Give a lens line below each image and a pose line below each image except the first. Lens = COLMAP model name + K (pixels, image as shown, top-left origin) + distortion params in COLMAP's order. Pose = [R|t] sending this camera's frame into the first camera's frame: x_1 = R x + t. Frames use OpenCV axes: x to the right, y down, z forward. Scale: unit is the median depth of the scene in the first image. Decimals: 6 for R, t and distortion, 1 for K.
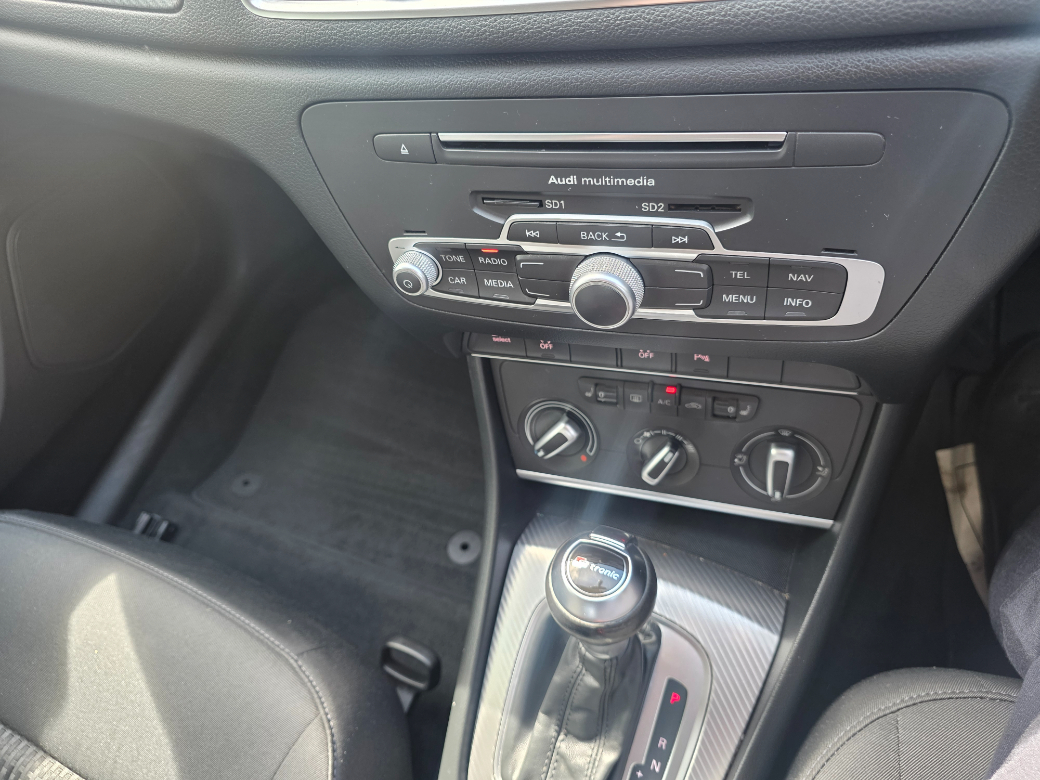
lens RADIAL K [[724.7, 0, 520.0], [0, 724.7, 390.0], [0, 0, 1]] dist [0.002770, -0.000965]
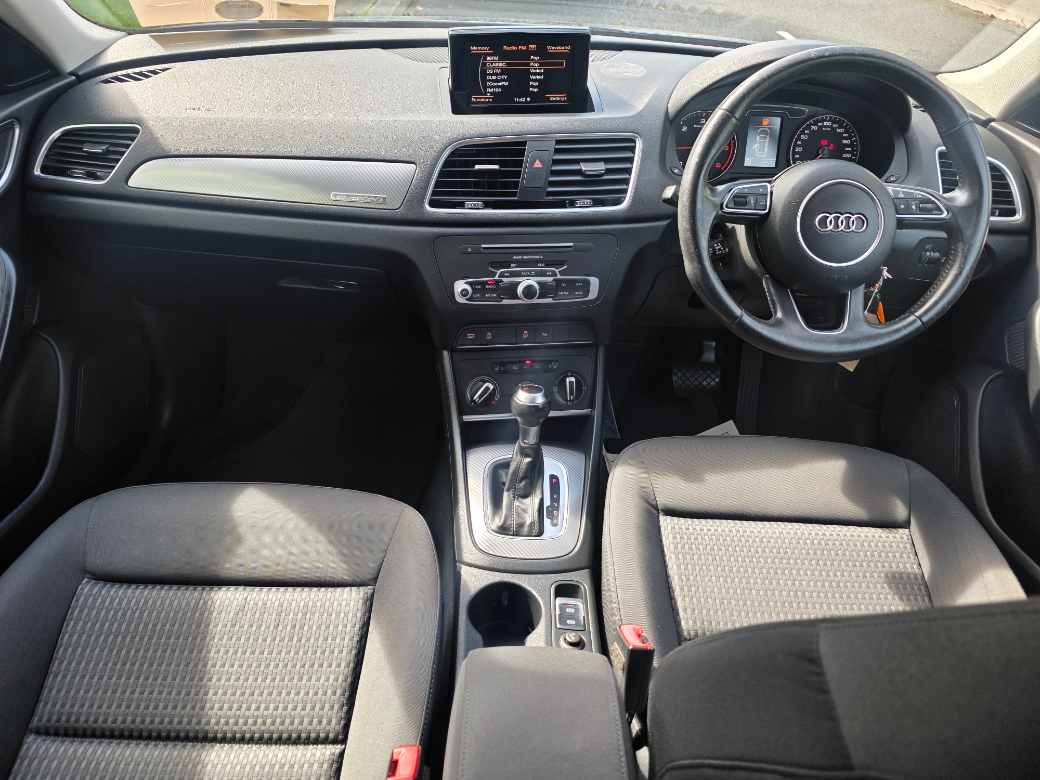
lens RADIAL K [[724.7, 0, 520.0], [0, 724.7, 390.0], [0, 0, 1]] dist [0.002770, -0.000965]
pose [[0.877918, 0.011597, 0.478670, -1.547939], [0.210977, 0.888058, -0.408463, 1.666109], [-0.429823, 0.459585, 0.777196, -1.419671]]
